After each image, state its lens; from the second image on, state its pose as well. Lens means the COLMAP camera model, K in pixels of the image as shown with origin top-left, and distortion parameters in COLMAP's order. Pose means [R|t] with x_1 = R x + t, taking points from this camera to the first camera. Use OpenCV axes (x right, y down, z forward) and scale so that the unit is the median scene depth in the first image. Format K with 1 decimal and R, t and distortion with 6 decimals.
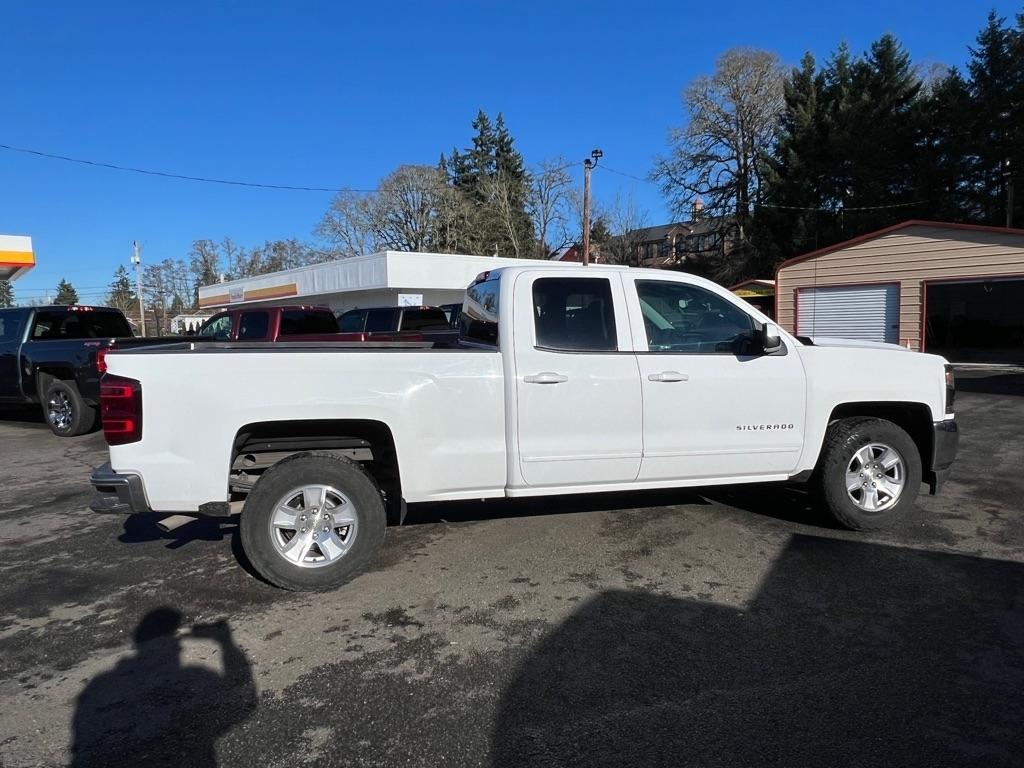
lens RADIAL K [[667.4, 0, 515.0], [0, 667.4, 383.1], [0, 0, 1]] dist [-0.001472, -0.001689]
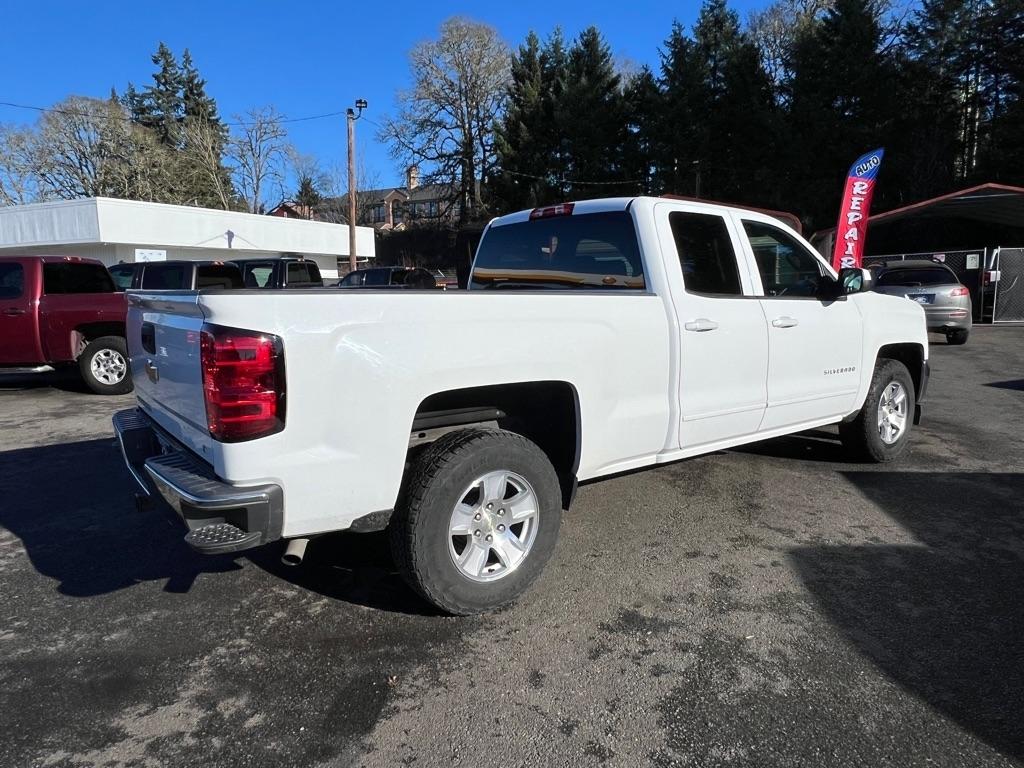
lens RADIAL K [[667.4, 0, 510.1], [0, 667.4, 381.5], [0, 0, 1]] dist [-0.001472, -0.001689]
pose [[0.912569, -0.052942, 0.405482, -0.473422], [0.034014, 0.997975, 0.053751, 0.009476], [-0.407507, -0.035259, 0.912521, 0.253824]]
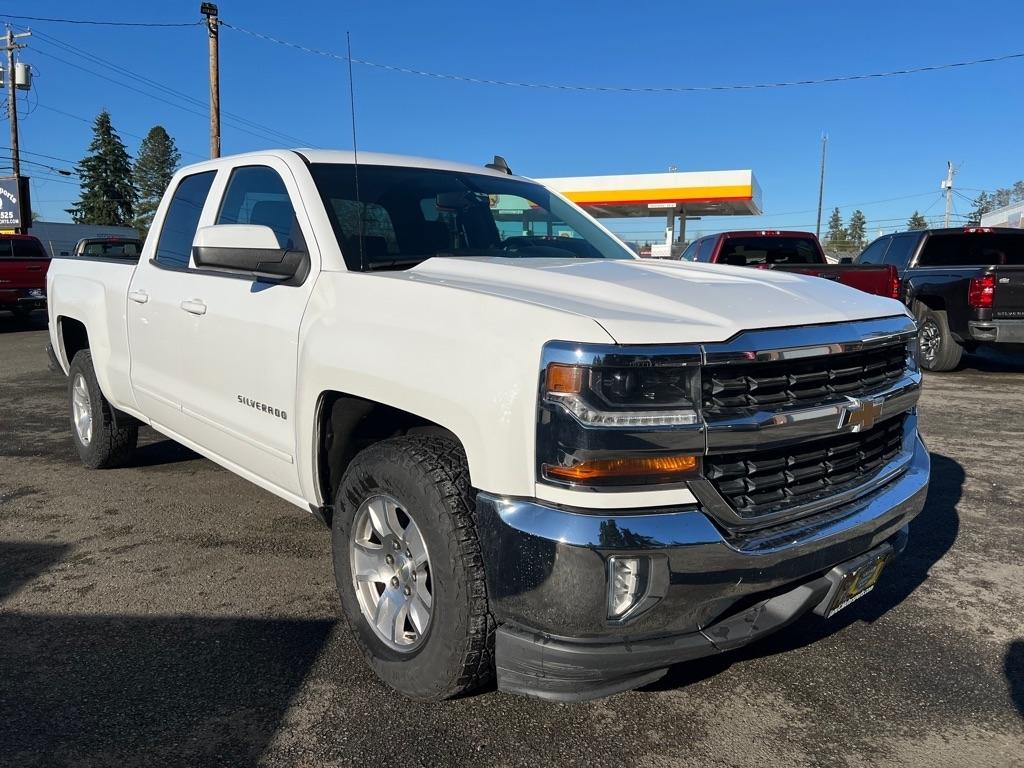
lens RADIAL K [[766.5, 0, 514.7], [0, 766.5, 382.2], [0, 0, 1]] dist [0.055863, -0.066417]
pose [[0.477650, 0.148384, -0.865929, 0.997349], [-0.092012, 0.988662, 0.118661, -0.052300], [0.873719, 0.022997, 0.485888, 0.813551]]
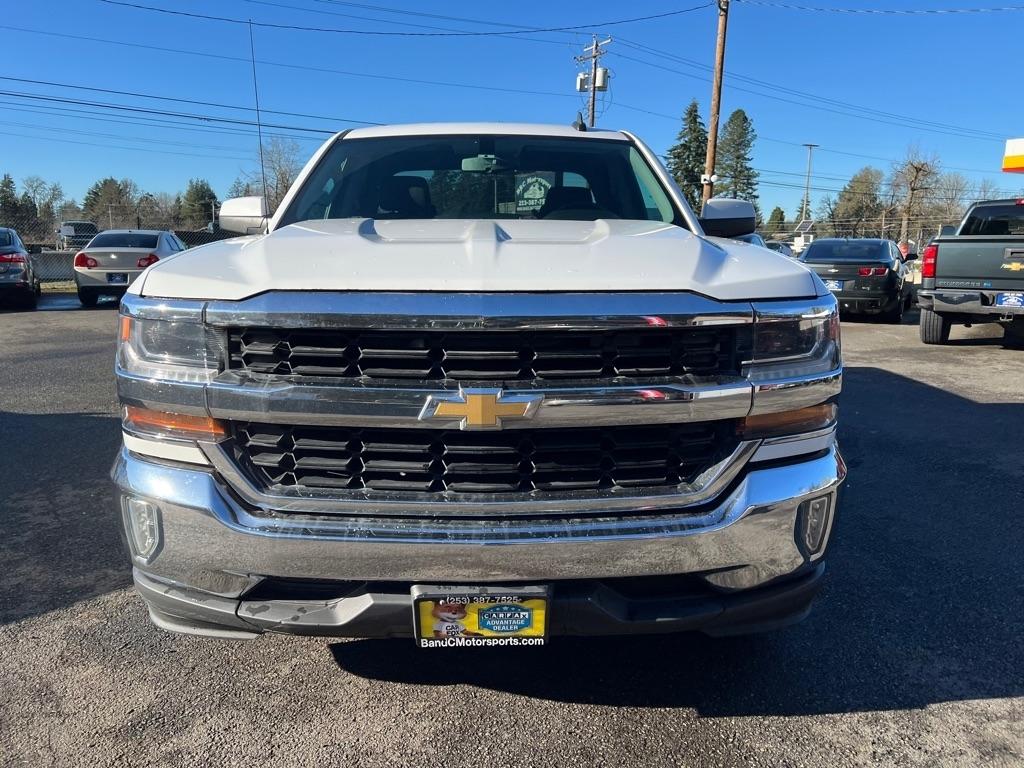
lens RADIAL K [[766.5, 0, 508.3], [0, 766.5, 392.5], [0, 0, 1]] dist [0.055863, -0.066417]
pose [[-0.206086, 0.201607, -0.957540, 1.041028], [-0.089242, 0.970595, 0.223563, -0.088454], [0.974456, 0.131527, -0.182034, 1.316173]]
